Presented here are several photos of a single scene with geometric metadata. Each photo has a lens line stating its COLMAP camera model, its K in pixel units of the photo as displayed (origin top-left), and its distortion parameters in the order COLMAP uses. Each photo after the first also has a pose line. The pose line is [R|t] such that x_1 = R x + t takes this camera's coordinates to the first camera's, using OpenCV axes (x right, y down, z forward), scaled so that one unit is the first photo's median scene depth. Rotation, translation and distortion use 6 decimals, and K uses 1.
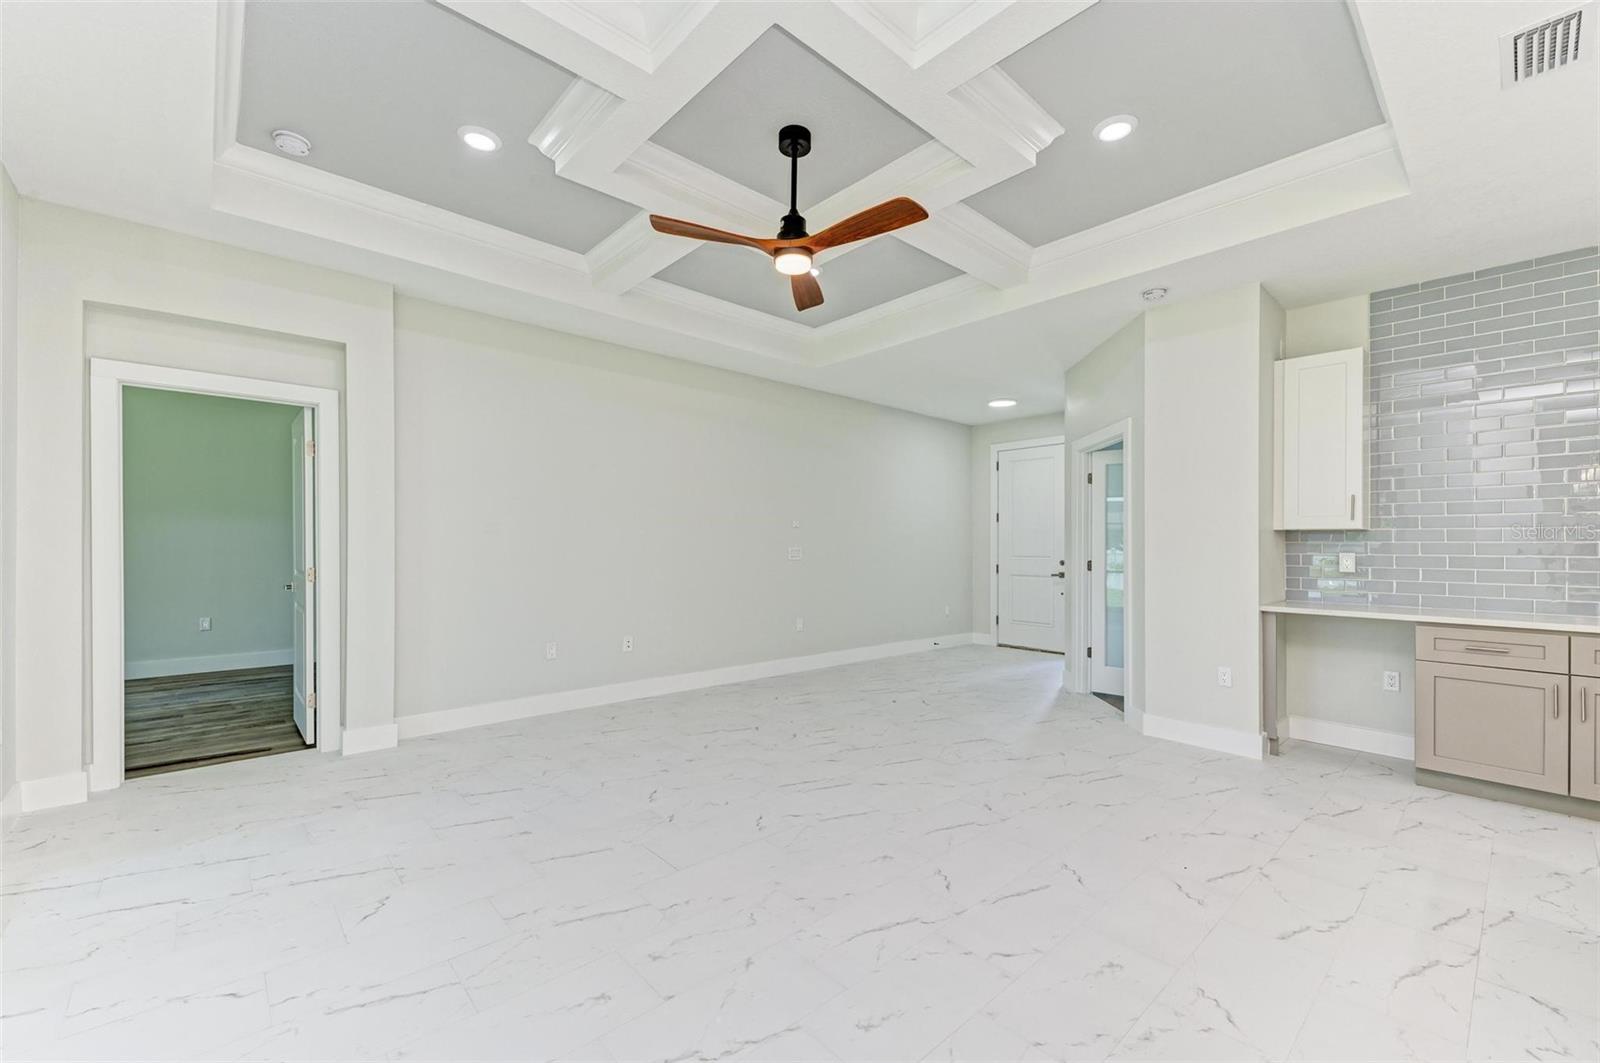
lens RADIAL K [[659.6, 0, 810.3], [0, 659.6, 540.5], [0, 0, 1]] dist [0.013876, 0.000354]
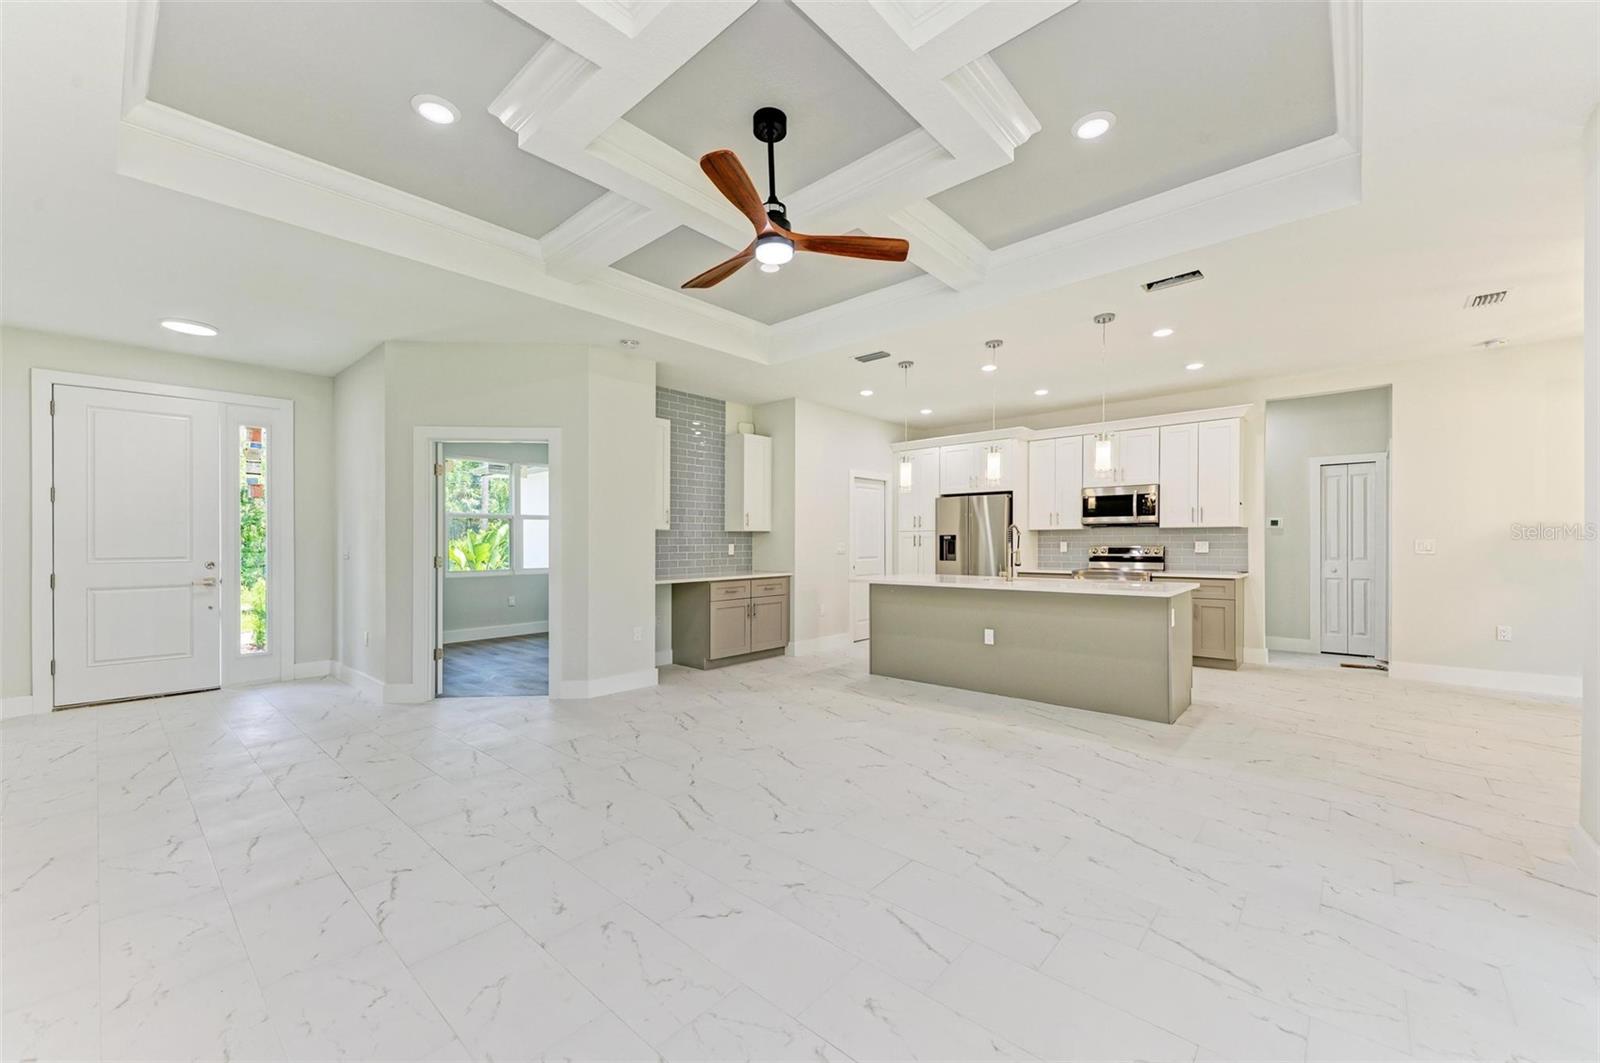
lens RADIAL K [[616.8, 0, 808.0], [0, 616.8, 537.1], [0, 0, 1]] dist [0.008062, -0.003493]
pose [[-0.102514, 0.003048, 0.994727, -0.639092], [-0.003961, 0.999986, -0.003473, 0.004317], [-0.994724, -0.004297, -0.102500, 0.713854]]
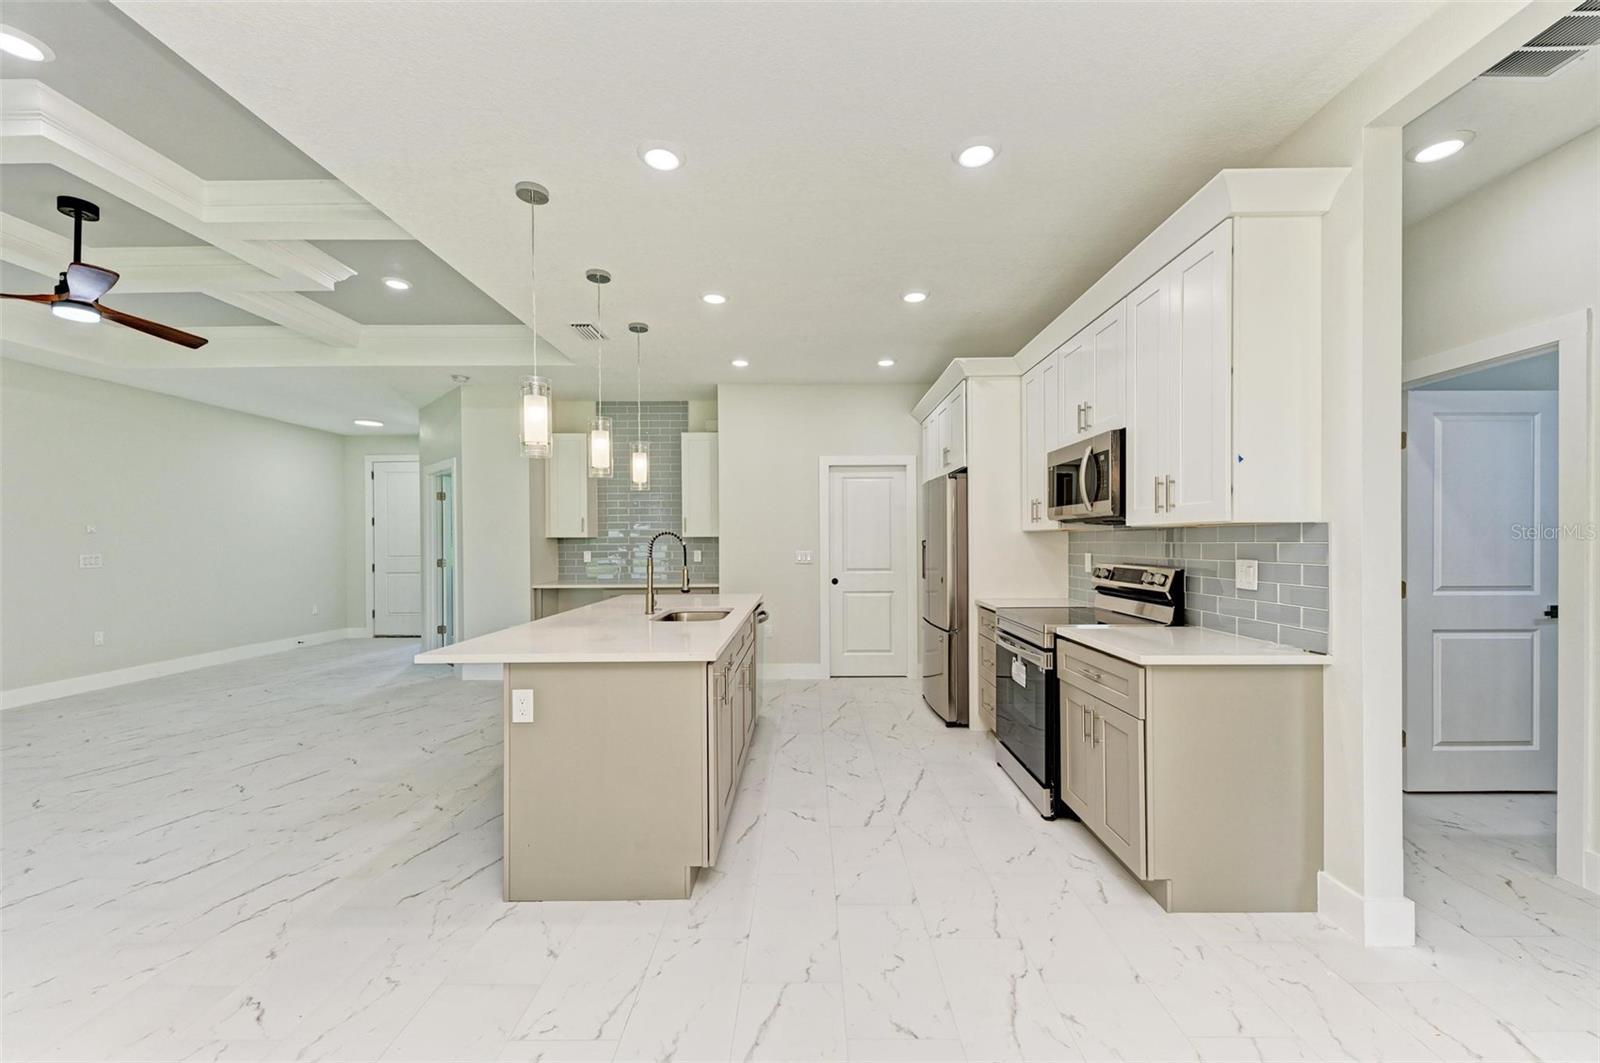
lens RADIAL K [[616.8, 0, 807.7], [0, 616.8, 539.5], [0, 0, 1]] dist [0.008062, -0.003493]
pose [[0.678332, -0.006581, 0.734726, 0.028774], [0.002552, 0.999975, 0.006601, -0.018047], [-0.734751, -0.002603, 0.678332, -0.450058]]
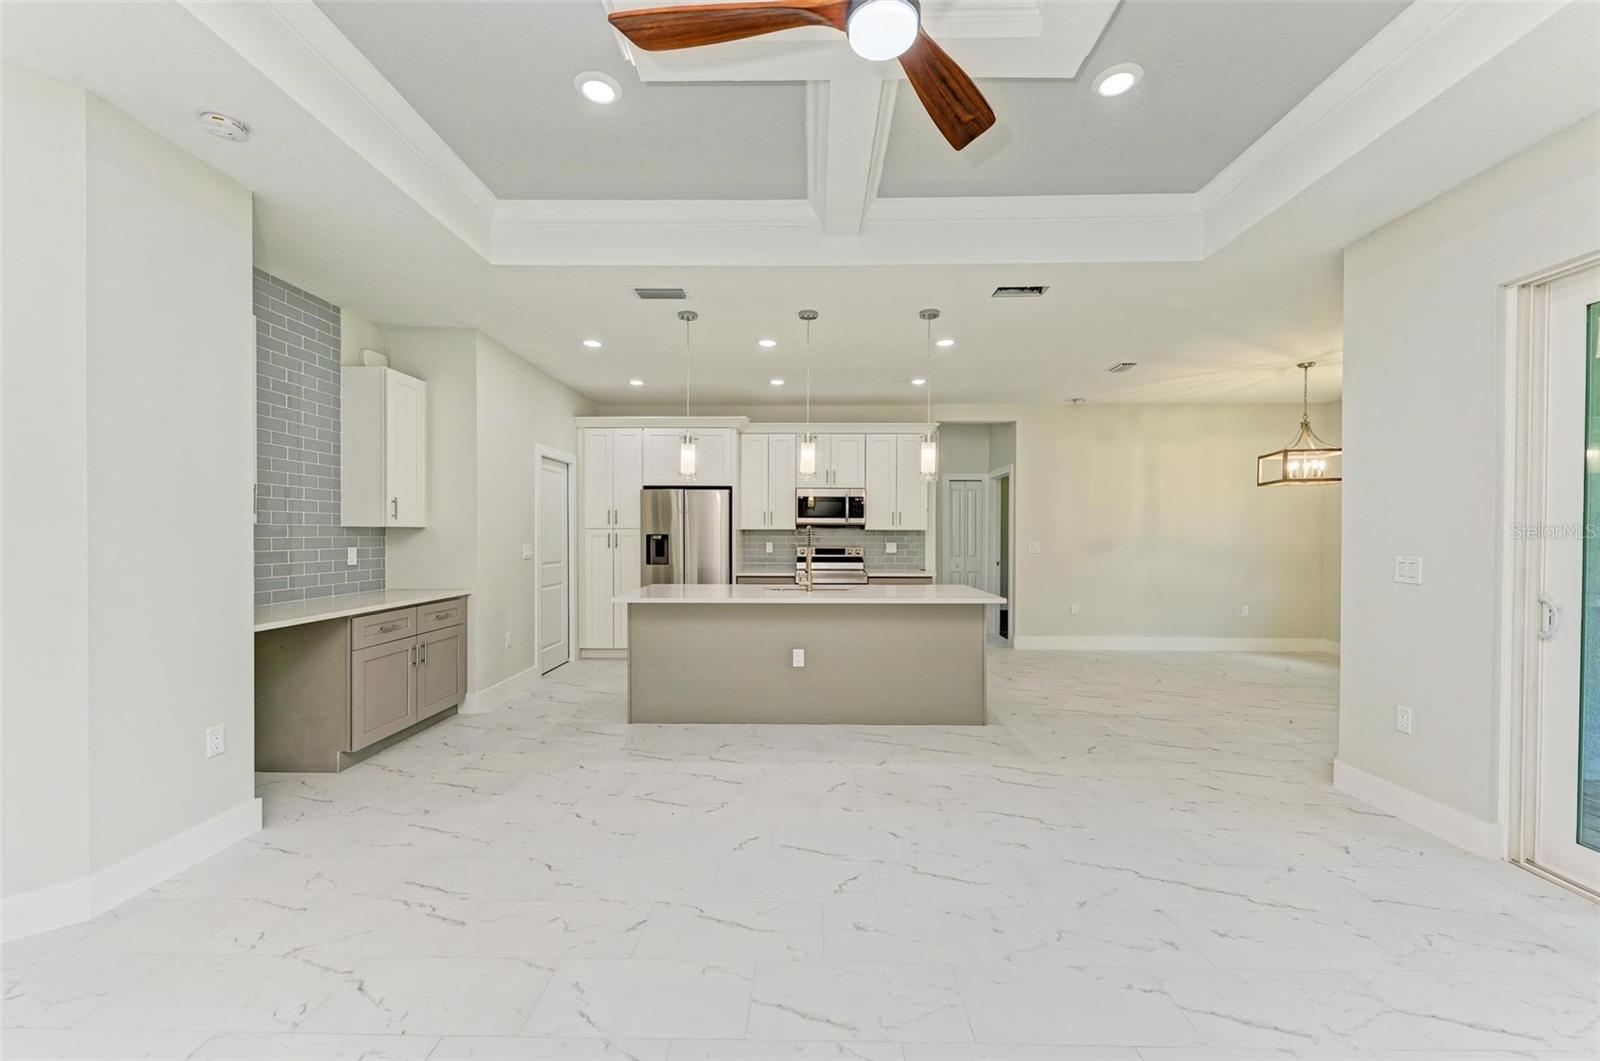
lens RADIAL K [[616.8, 0, 802.1], [0, 616.8, 539.9], [0, 0, 1]] dist [0.008062, -0.003493]
pose [[-0.725940, -0.014203, 0.687611, -0.216070], [-0.012815, 0.999893, 0.007124, -0.009855], [-0.687639, -0.003640, -0.726044, 0.962412]]
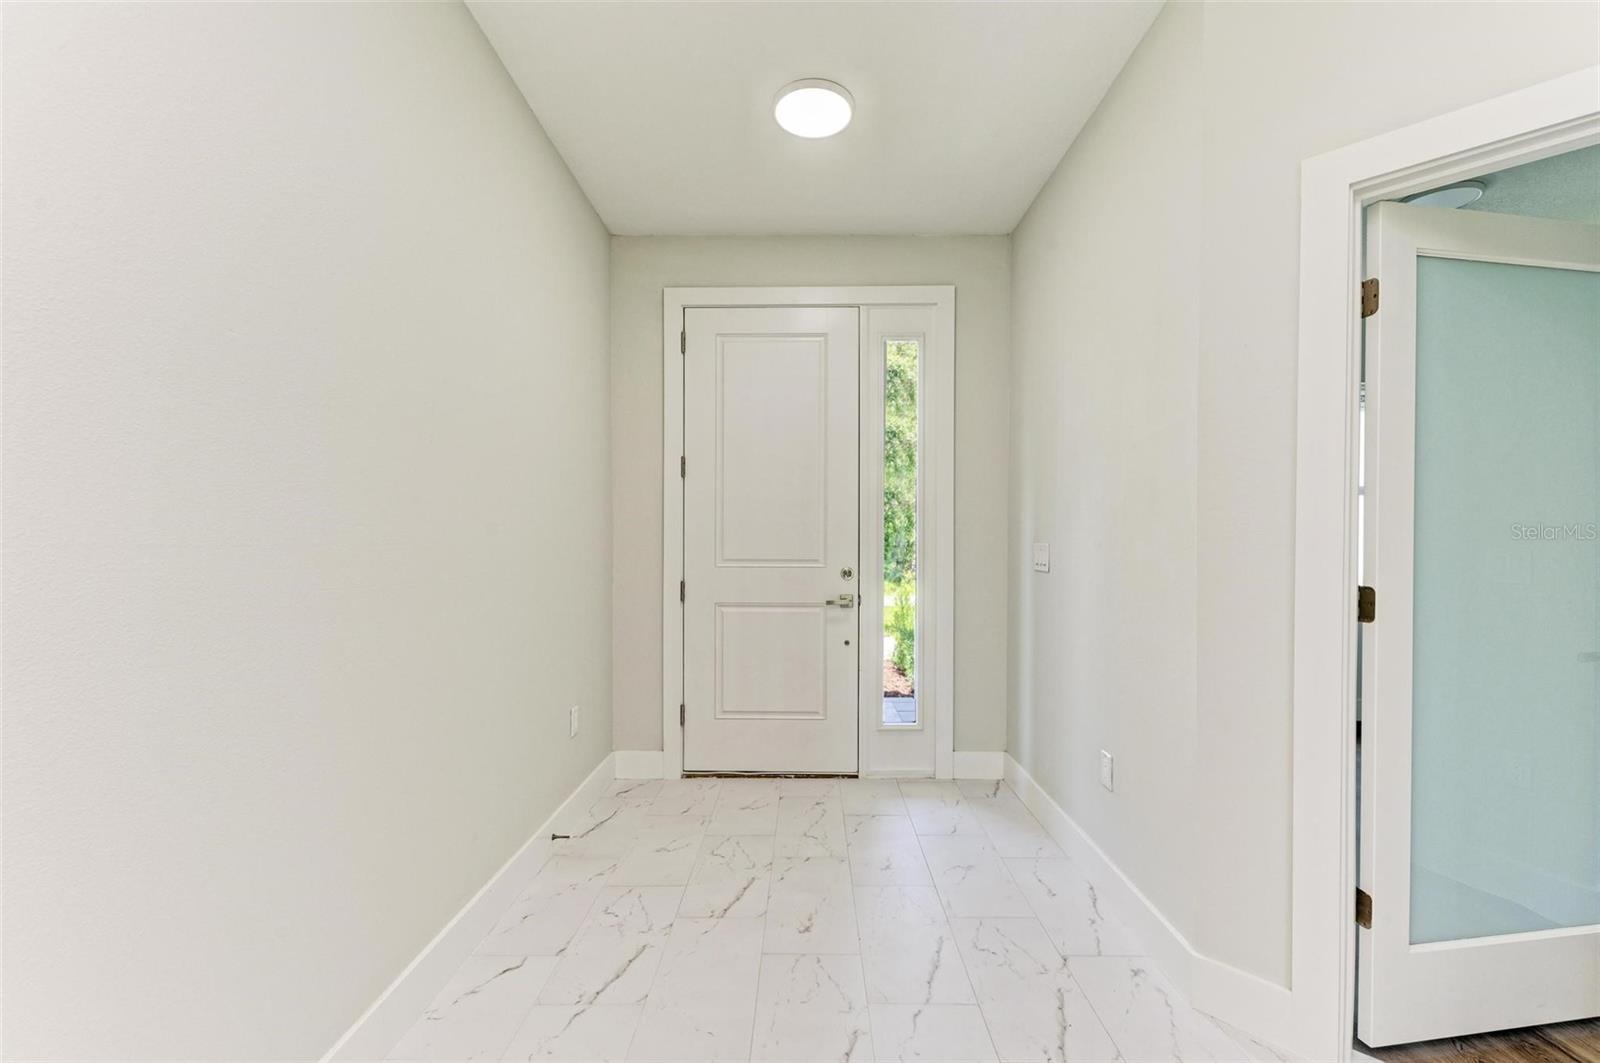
lens RADIAL K [[659.6, 0, 804.6], [0, 659.6, 542.5], [0, 0, 1]] dist [0.013876, 0.000354]
pose [[0.687650, -0.002124, 0.726039, 0.066493], [-0.008990, 0.999894, 0.011439, 0.013362], [-0.725987, -0.014393, 0.687558, 1.238261]]
